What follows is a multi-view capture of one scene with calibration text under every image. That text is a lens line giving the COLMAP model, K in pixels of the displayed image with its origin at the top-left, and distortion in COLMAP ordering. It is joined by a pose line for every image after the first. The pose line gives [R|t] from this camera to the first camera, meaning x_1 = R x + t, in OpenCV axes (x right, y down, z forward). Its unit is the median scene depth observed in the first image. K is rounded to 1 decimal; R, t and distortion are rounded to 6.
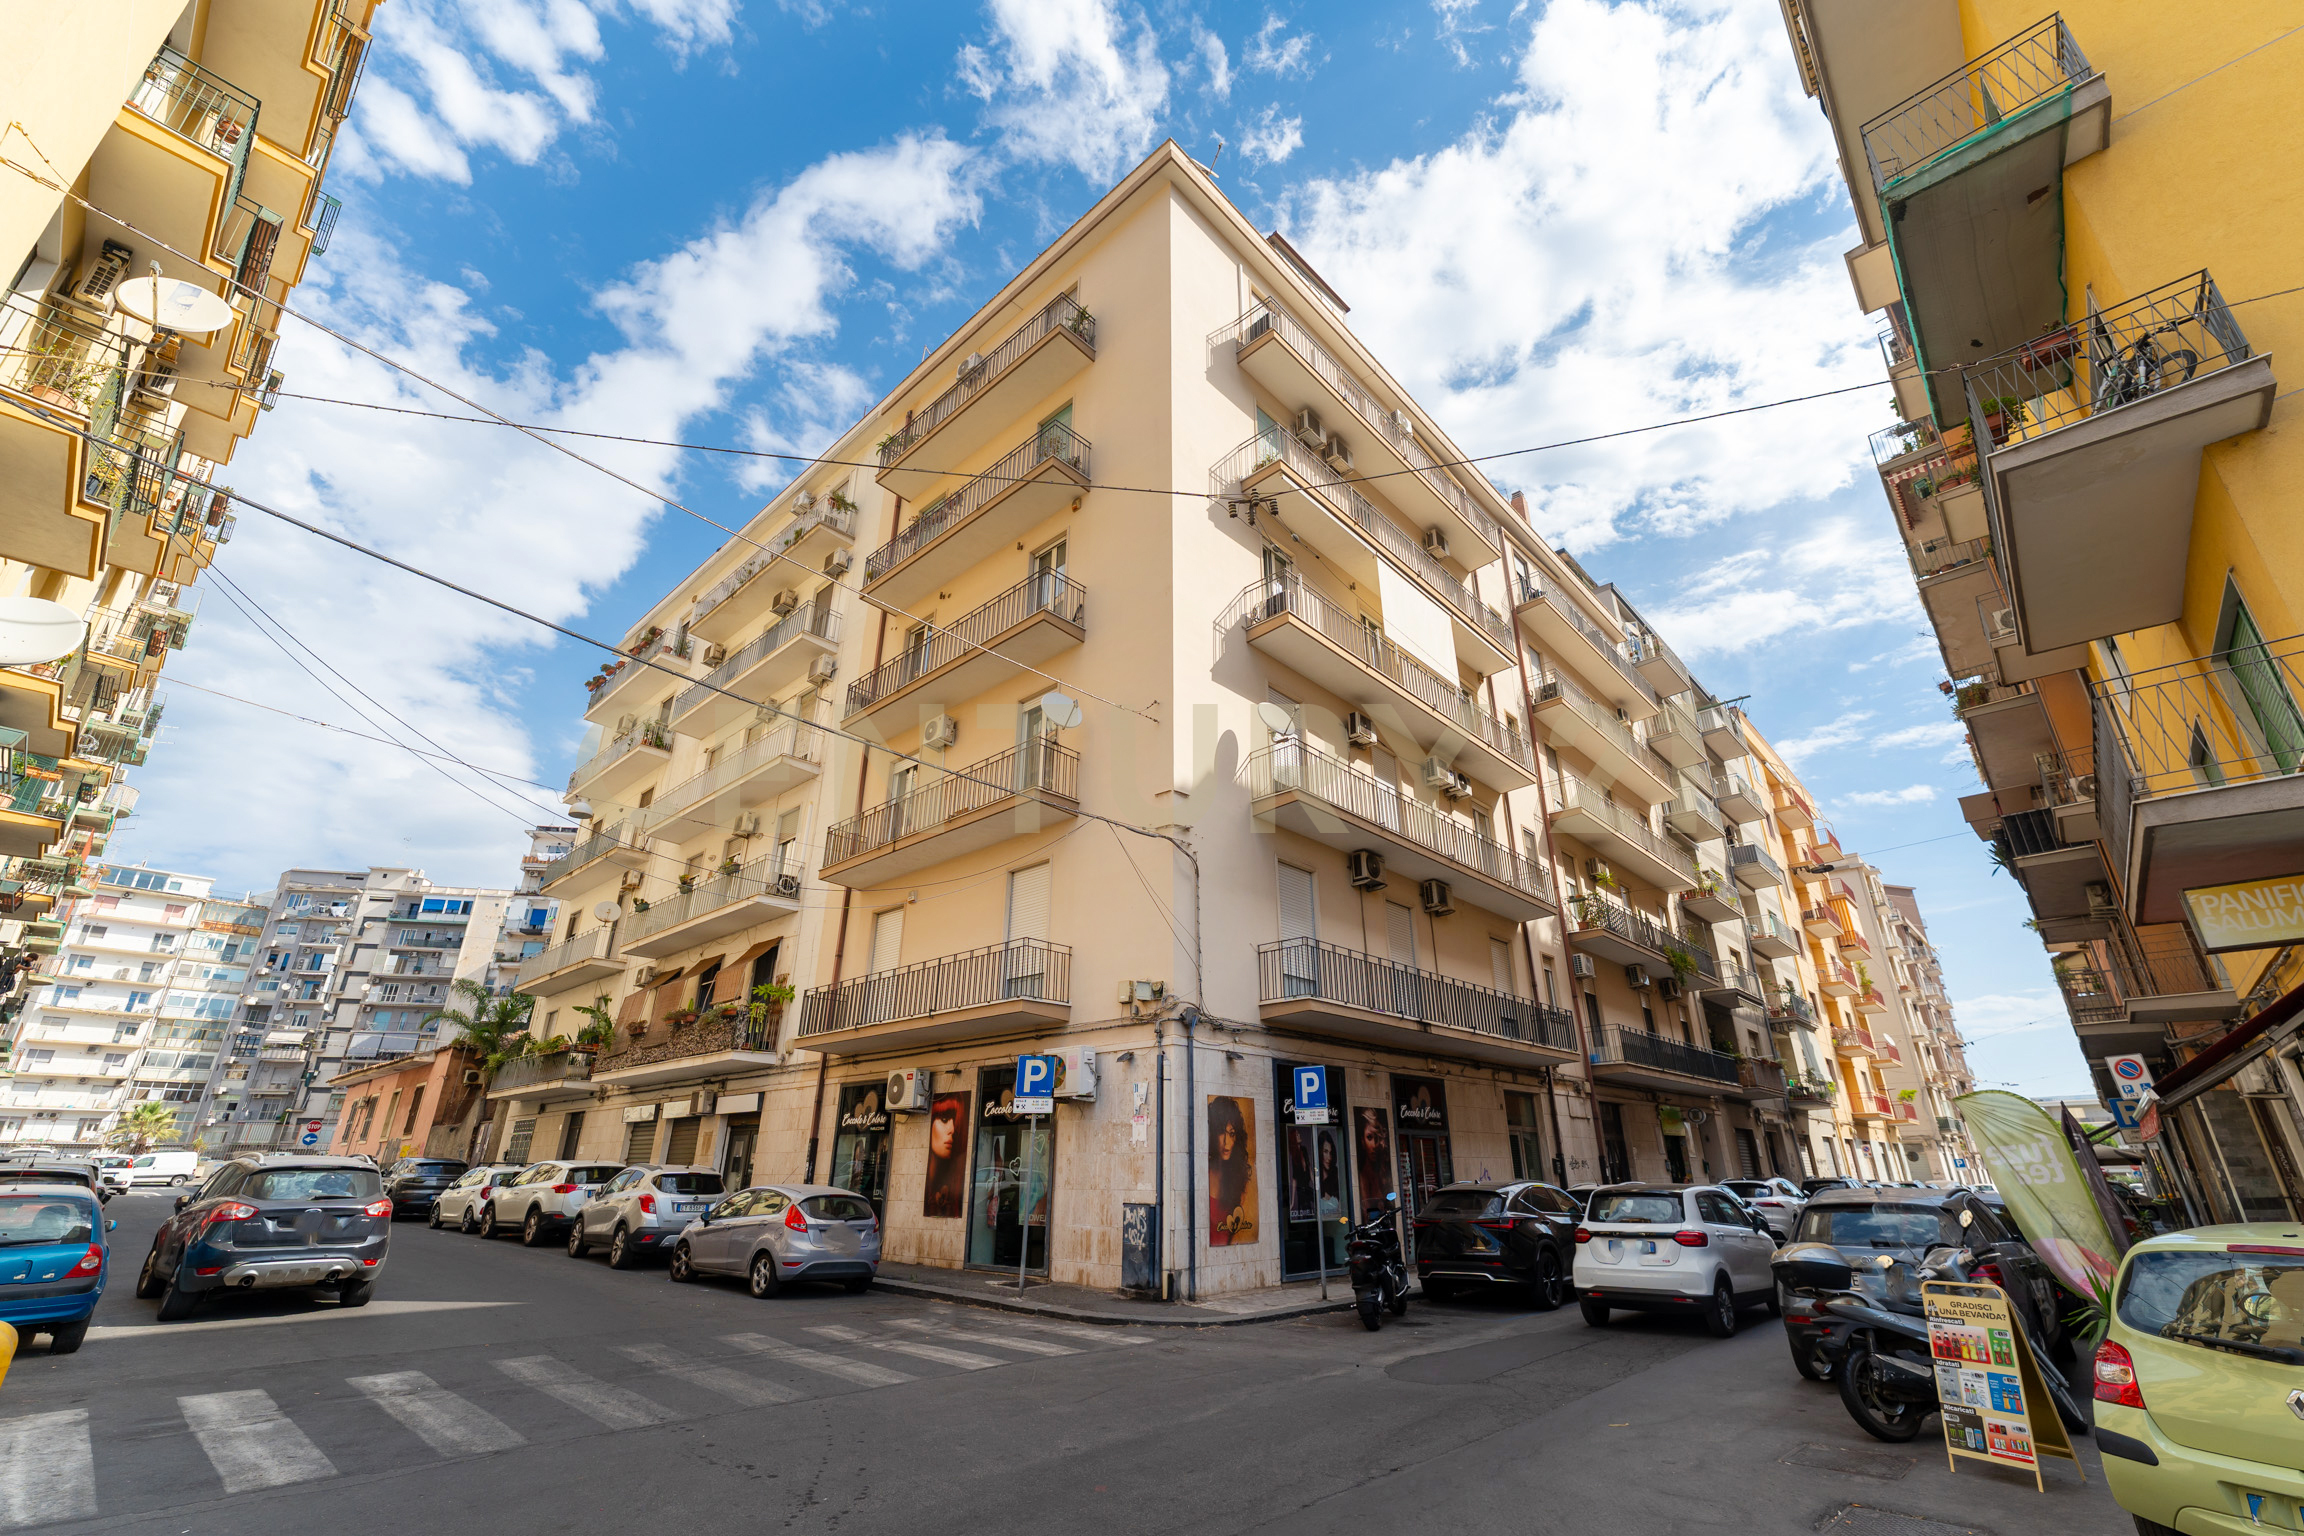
lens RADIAL K [[952.2, 0, 1180.1], [0, 952.2, 772.3], [0, 0, 1]] dist [0.001306, 0.000098]
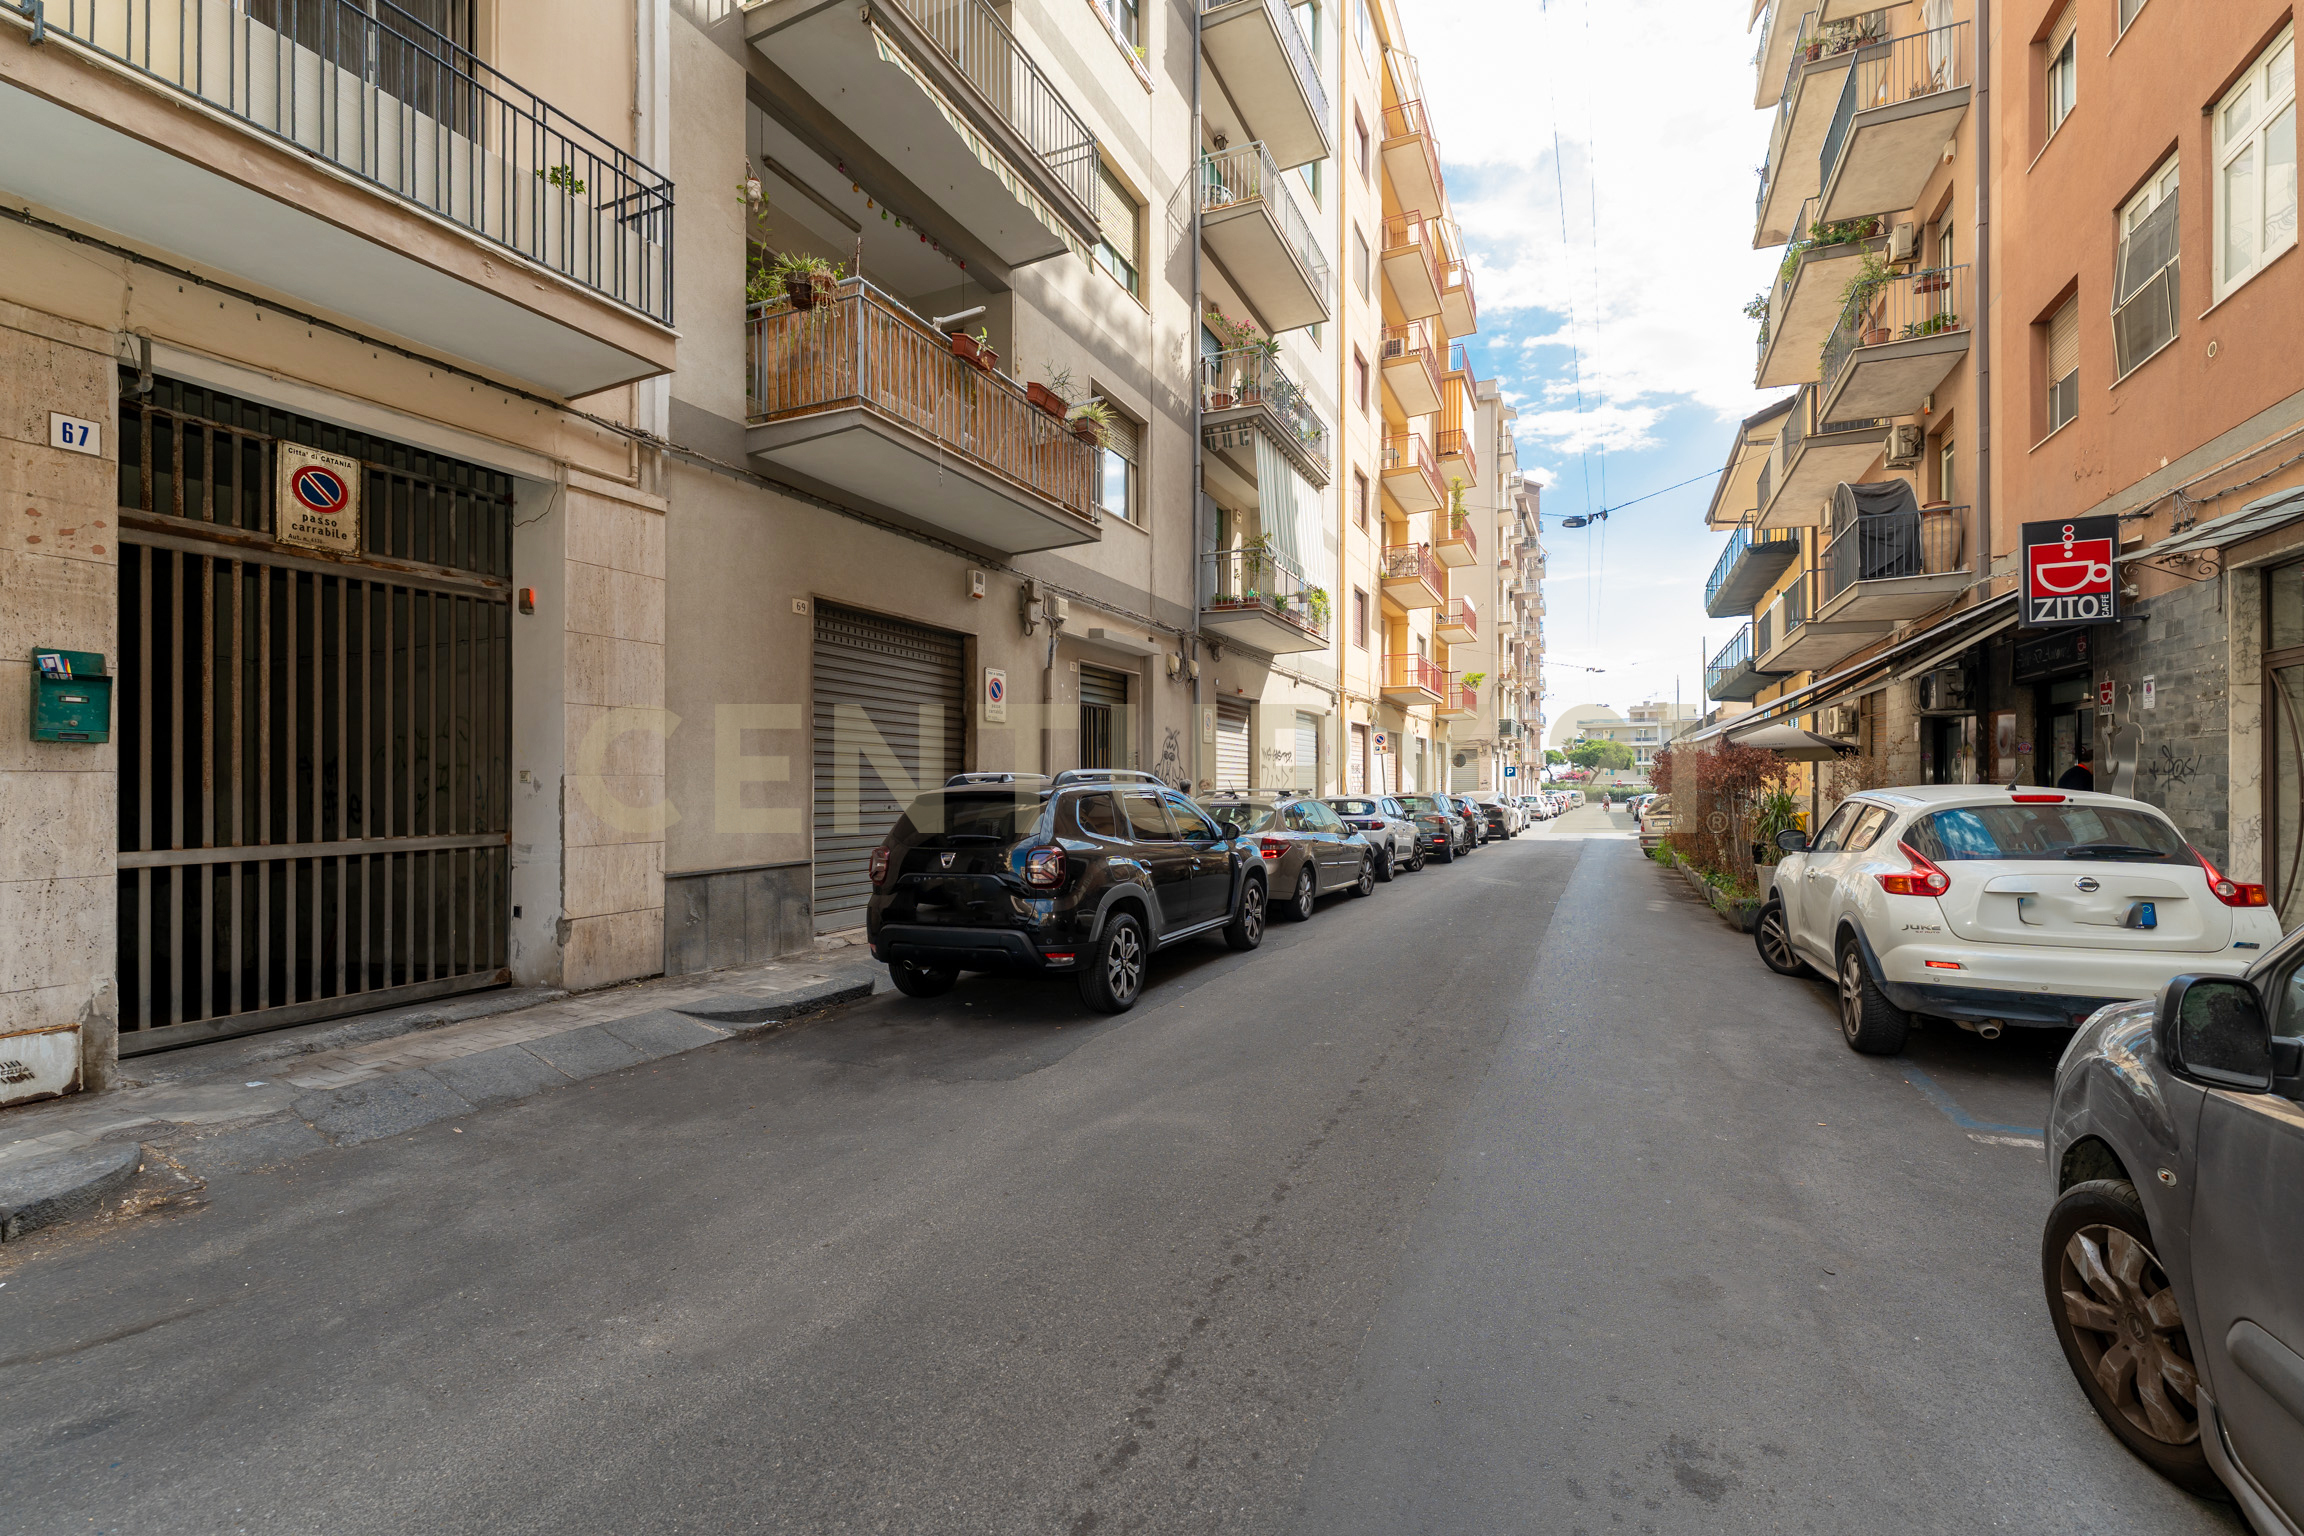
lens RADIAL K [[952.2, 0, 1180.1], [0, 952.2, 772.3], [0, 0, 1]] dist [0.001306, 0.000098]
pose [[0.949104, 0.003462, 0.314943, 0.377914], [-0.121046, 0.927154, 0.354589, 0.200756], [-0.290773, -0.374665, 0.880385, 0.470986]]
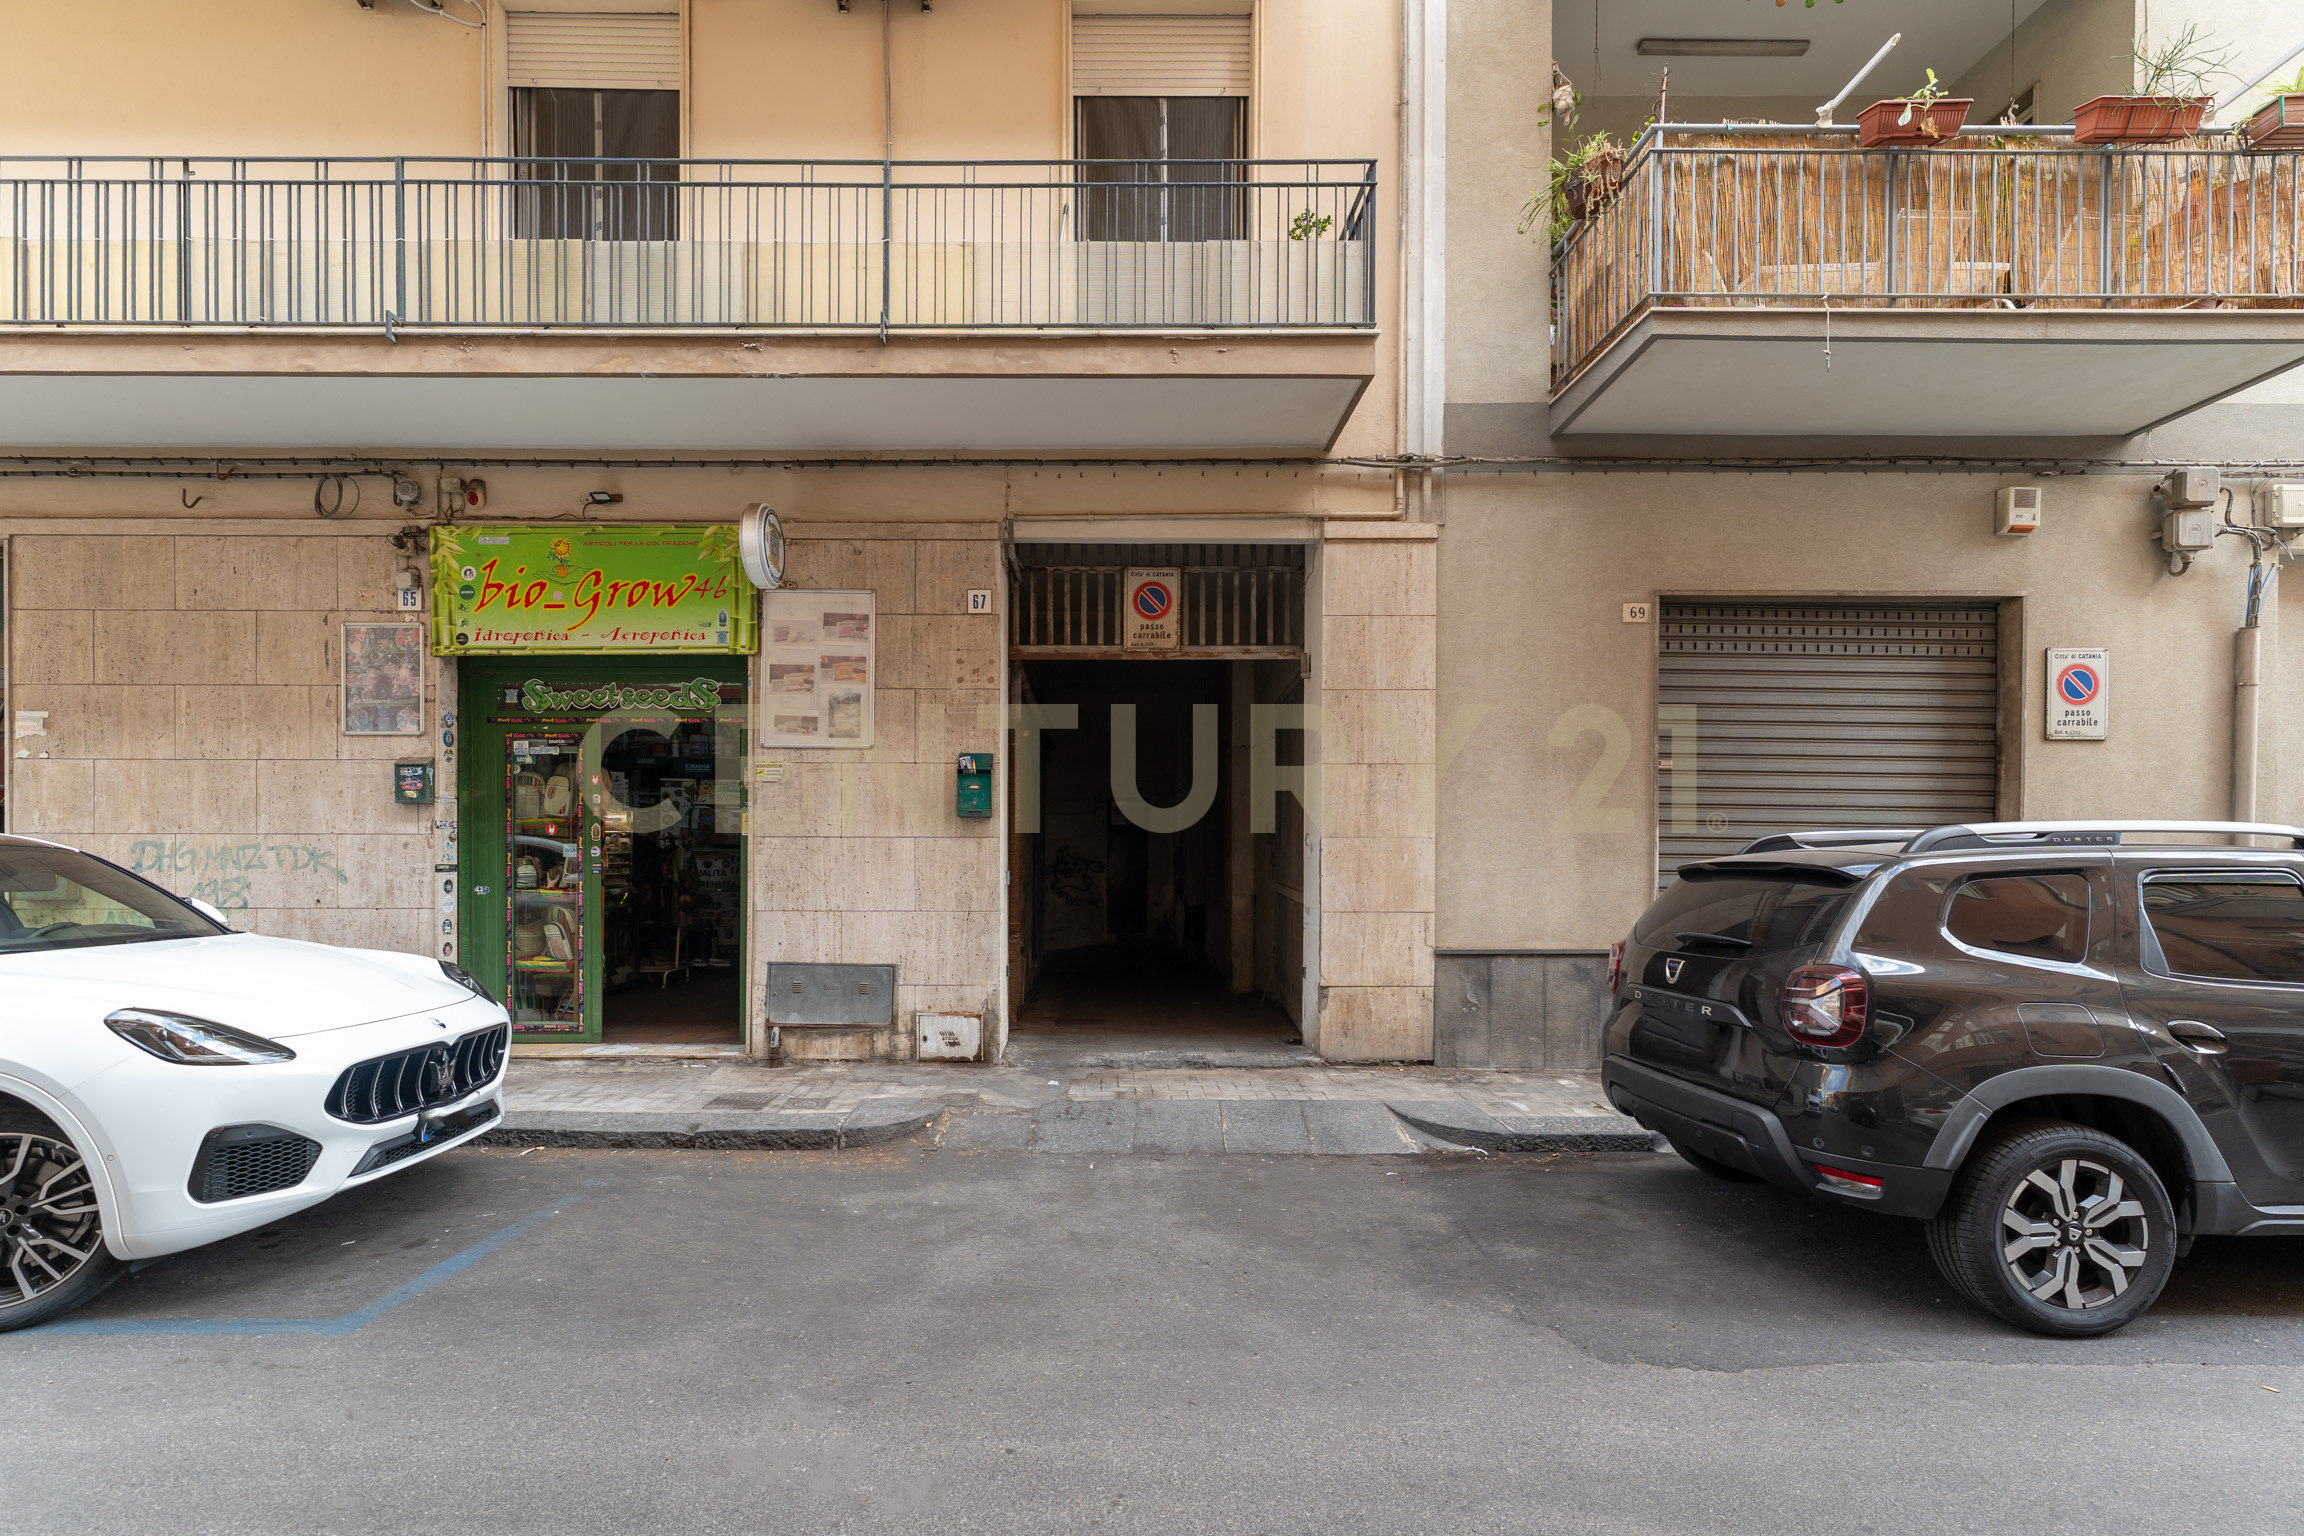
lens RADIAL K [[1008.9, 0, 1147.7], [0, 1008.9, 845.8], [0, 0, 1]] dist [0.002113, 0.000036]
pose [[0.678632, 0.003195, -0.734471, 0.419681], [0.280785, 0.922905, 0.263452, 0.215601], [0.678689, -0.385015, 0.625416, 0.507470]]
